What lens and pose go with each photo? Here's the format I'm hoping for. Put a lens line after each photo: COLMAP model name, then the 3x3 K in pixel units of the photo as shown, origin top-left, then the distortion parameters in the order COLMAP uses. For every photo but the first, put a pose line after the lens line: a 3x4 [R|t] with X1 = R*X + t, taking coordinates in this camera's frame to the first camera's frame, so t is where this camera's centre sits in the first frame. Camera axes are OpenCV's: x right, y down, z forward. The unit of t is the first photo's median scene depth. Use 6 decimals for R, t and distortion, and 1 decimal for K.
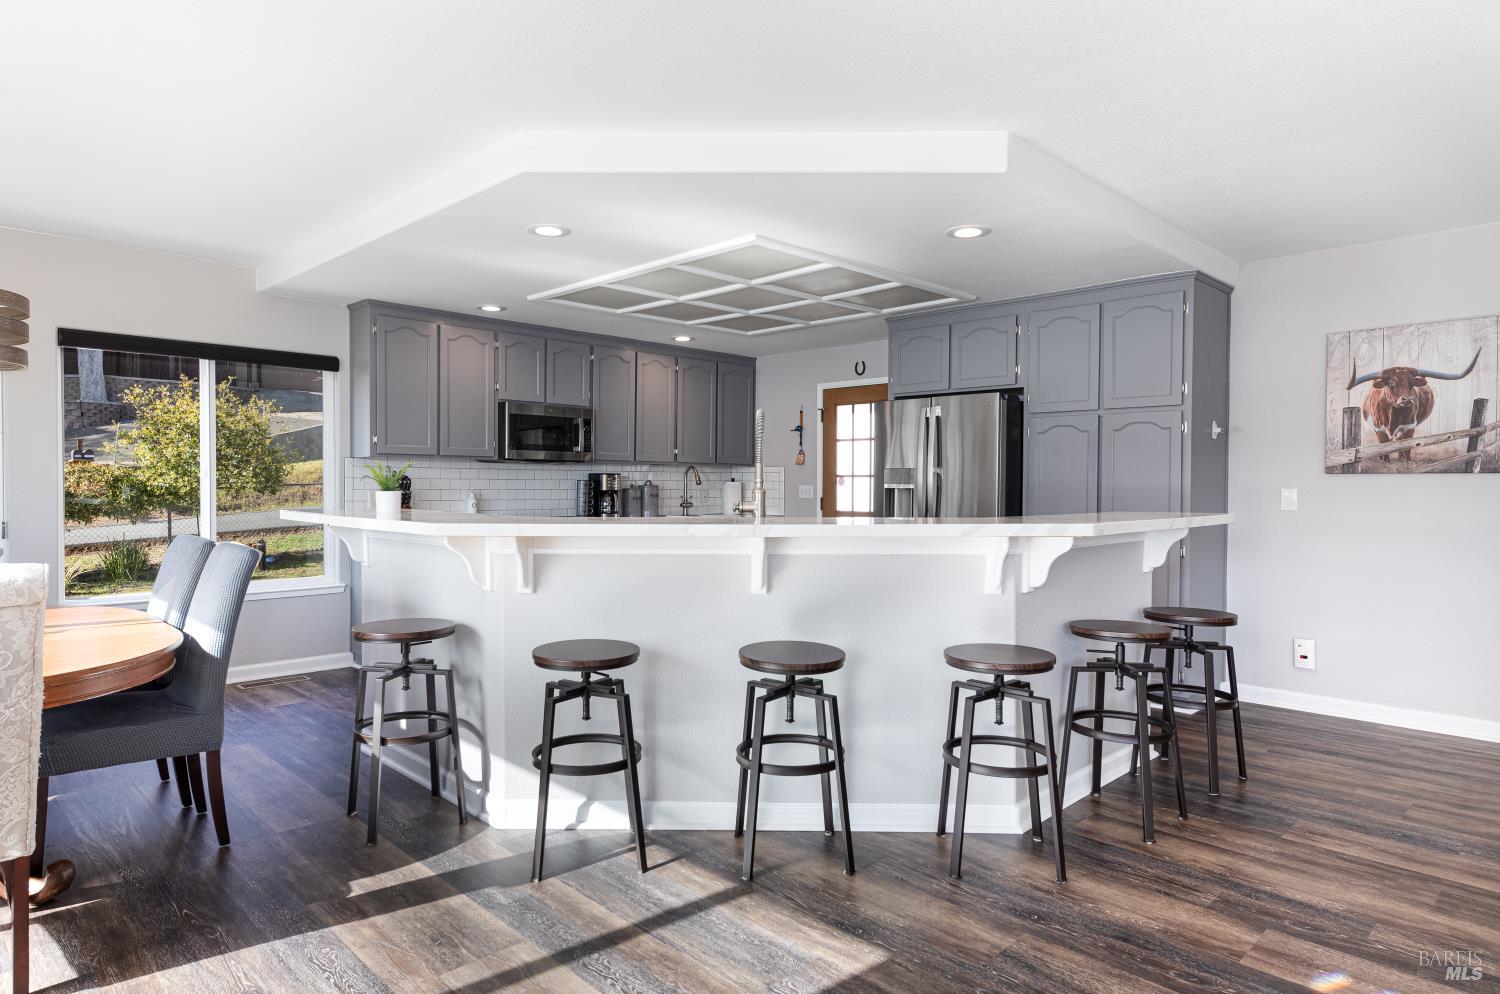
lens RADIAL K [[828.5, 0, 731.1], [0, 828.5, 491.9], [0, 0, 1]] dist [0.003120, 0.001939]
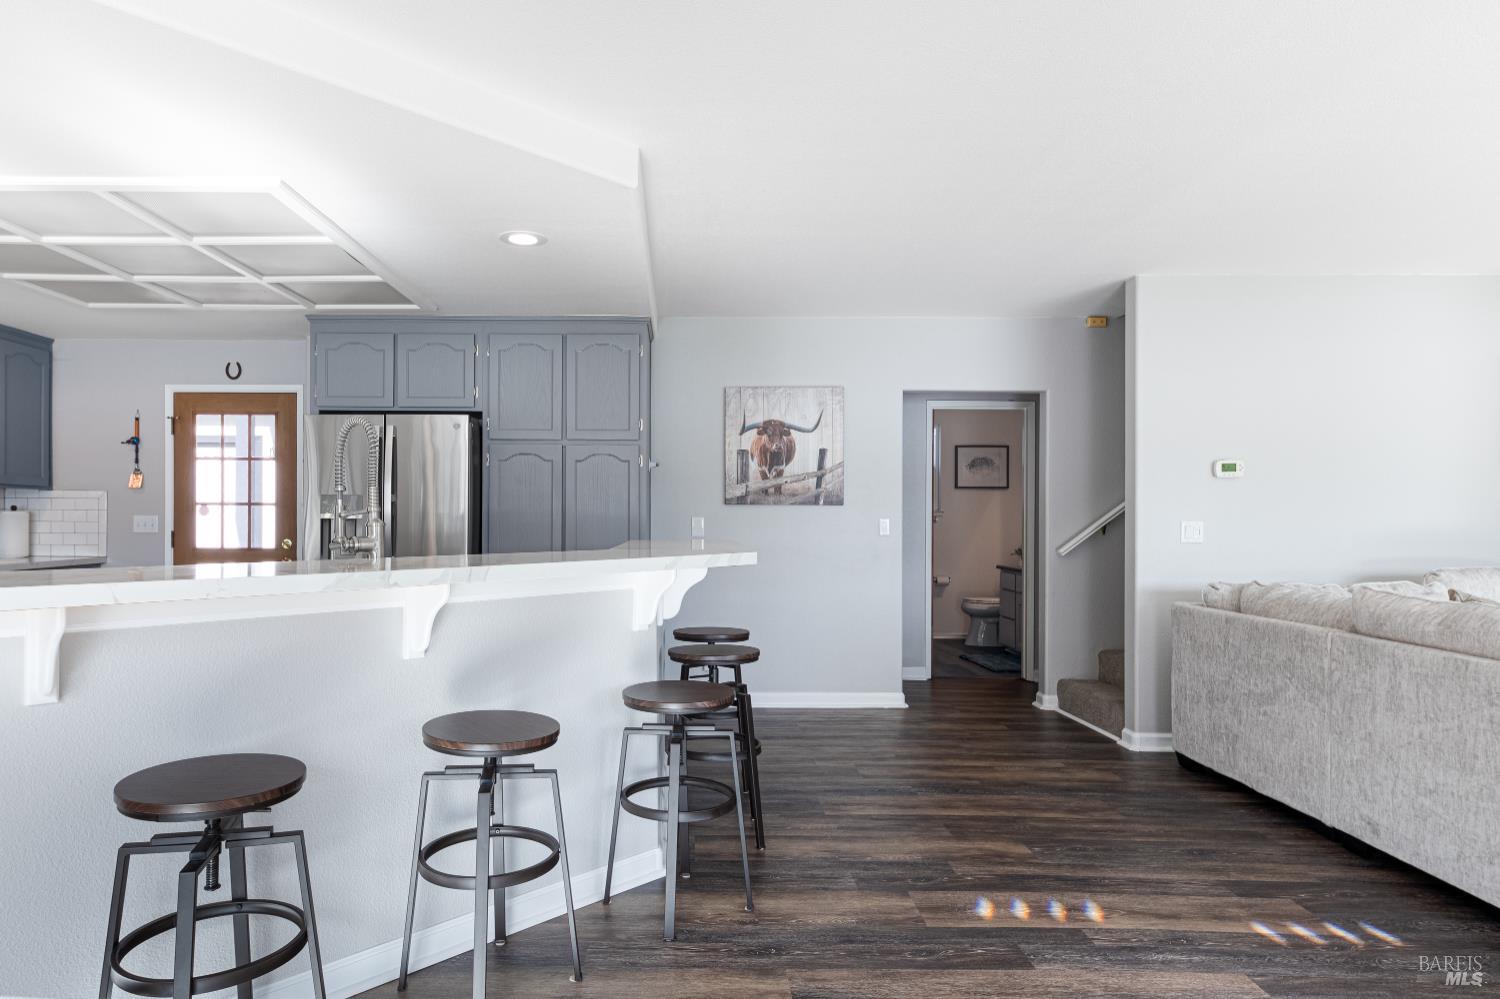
lens RADIAL K [[861.6, 0, 750.1], [0, 861.6, 516.8], [0, 0, 1]] dist [-0.000963, 0.001092]
pose [[0.726742, -0.003589, 0.686901, -0.113213], [0.007373, 0.999970, -0.002575, -0.001106], [-0.686871, 0.006936, 0.726746, 0.084384]]
